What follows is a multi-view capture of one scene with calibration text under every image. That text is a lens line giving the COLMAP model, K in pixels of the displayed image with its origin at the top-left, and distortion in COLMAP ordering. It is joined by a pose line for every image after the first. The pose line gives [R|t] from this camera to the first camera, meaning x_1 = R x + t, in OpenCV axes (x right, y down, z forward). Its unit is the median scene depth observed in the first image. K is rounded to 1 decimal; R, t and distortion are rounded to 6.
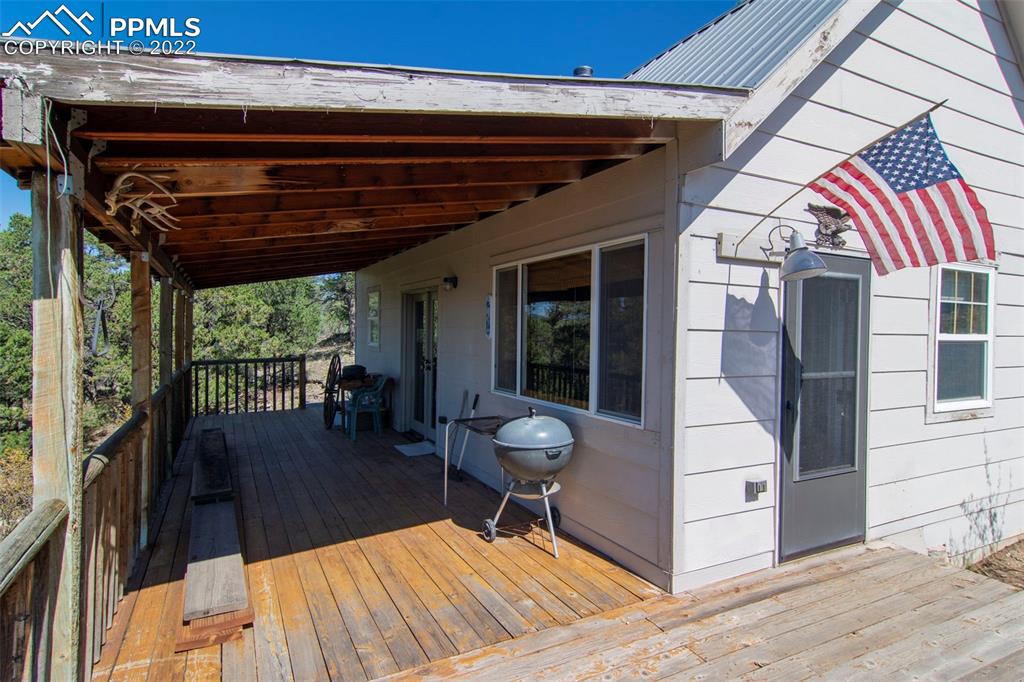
lens RADIAL K [[540.8, 0, 497.1], [0, 540.8, 338.7], [0, 0, 1]] dist [0.019663, 0.000837]
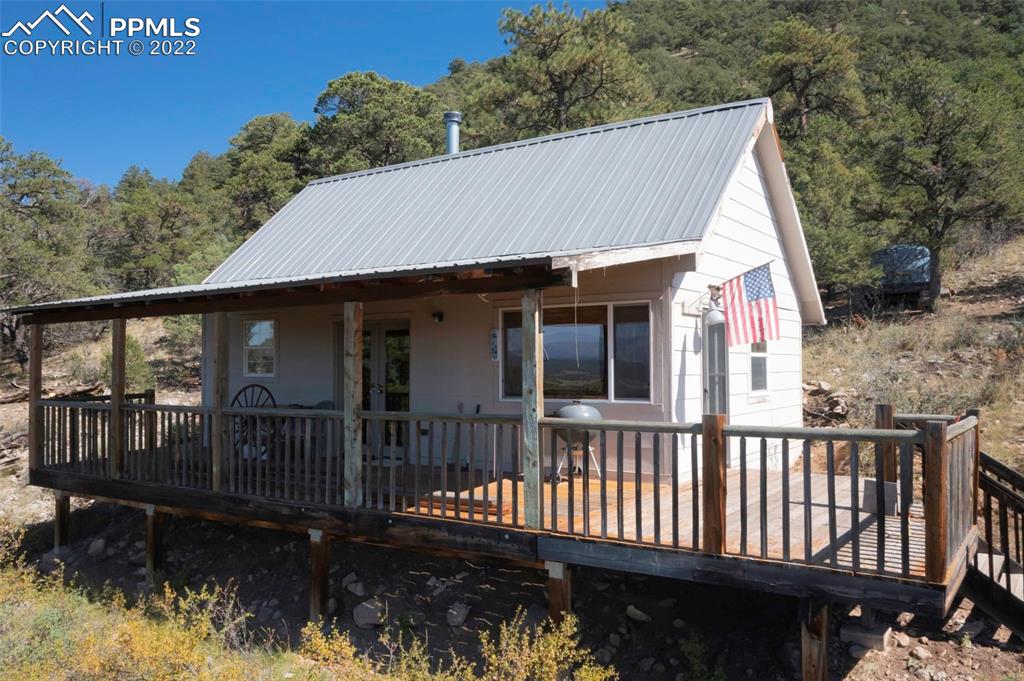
lens RADIAL K [[822.6, 0, 512.0], [0, 822.6, 340.5], [0, 0, 1]] dist [0.002958, 0.039428]
pose [[0.874272, -0.005386, 0.485406, -1.314117], [0.027501, 0.998882, -0.038450, 0.036784], [-0.484657, 0.046965, 0.873443, -1.072908]]
